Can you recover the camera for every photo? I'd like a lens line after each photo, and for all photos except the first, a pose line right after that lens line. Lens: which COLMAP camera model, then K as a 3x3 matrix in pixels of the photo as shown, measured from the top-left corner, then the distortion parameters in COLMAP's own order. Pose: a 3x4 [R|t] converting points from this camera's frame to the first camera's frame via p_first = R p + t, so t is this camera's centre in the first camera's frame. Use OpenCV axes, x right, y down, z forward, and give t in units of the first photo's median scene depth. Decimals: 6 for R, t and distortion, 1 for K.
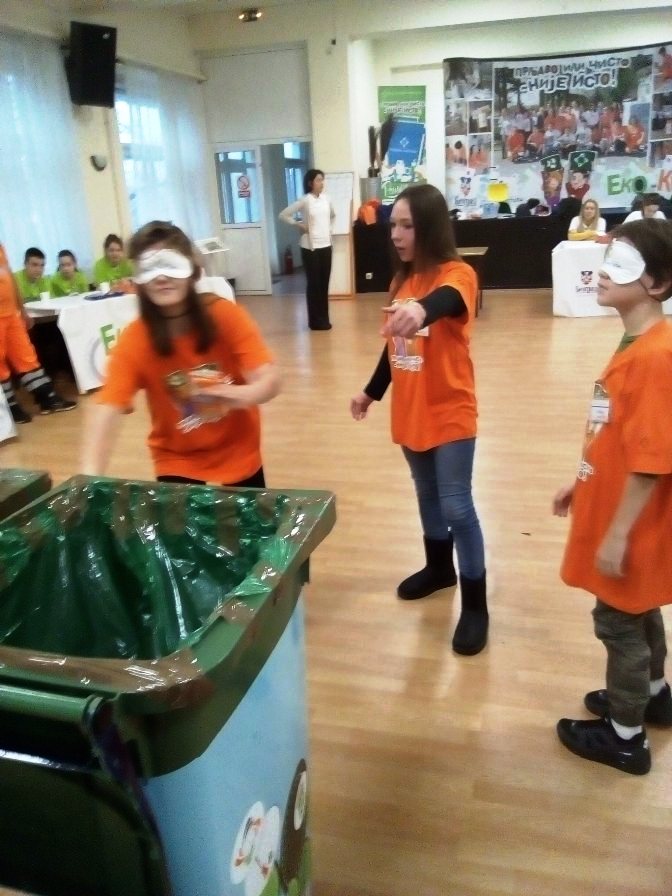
lens RADIAL K [[772.2, 0, 337.0], [0, 772.2, 448.4], [0, 0, 1]] dist [-0.060908, -0.014059]
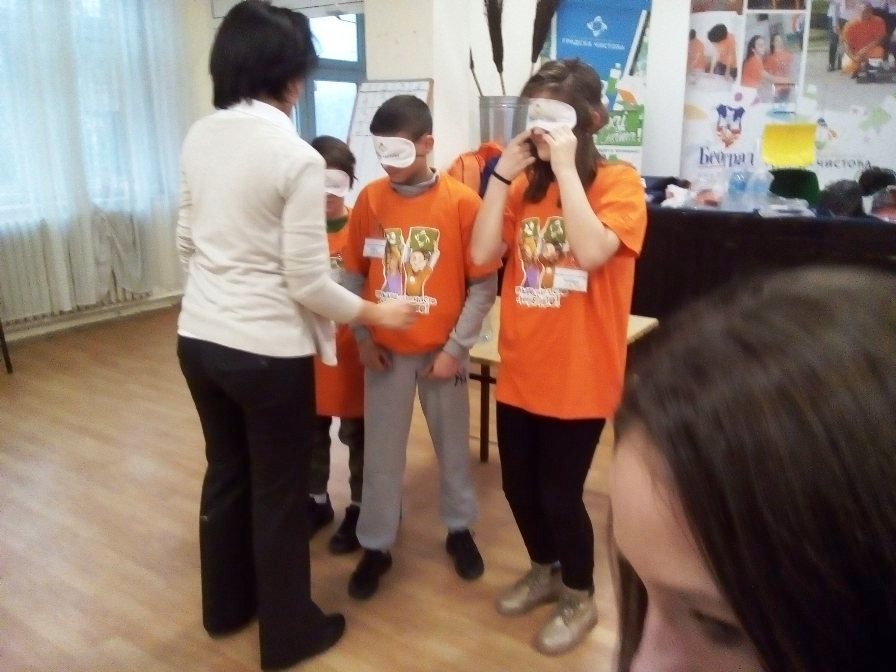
lens RADIAL K [[772.2, 0, 447.9], [0, 772.2, 335.5], [0, 0, 1]] dist [-0.060908, -0.014059]
pose [[0.944584, 0.126861, -0.302765, 0.163495], [-0.142693, 0.989292, -0.030664, -0.184508], [0.295633, 0.072167, 0.952572, 0.536787]]
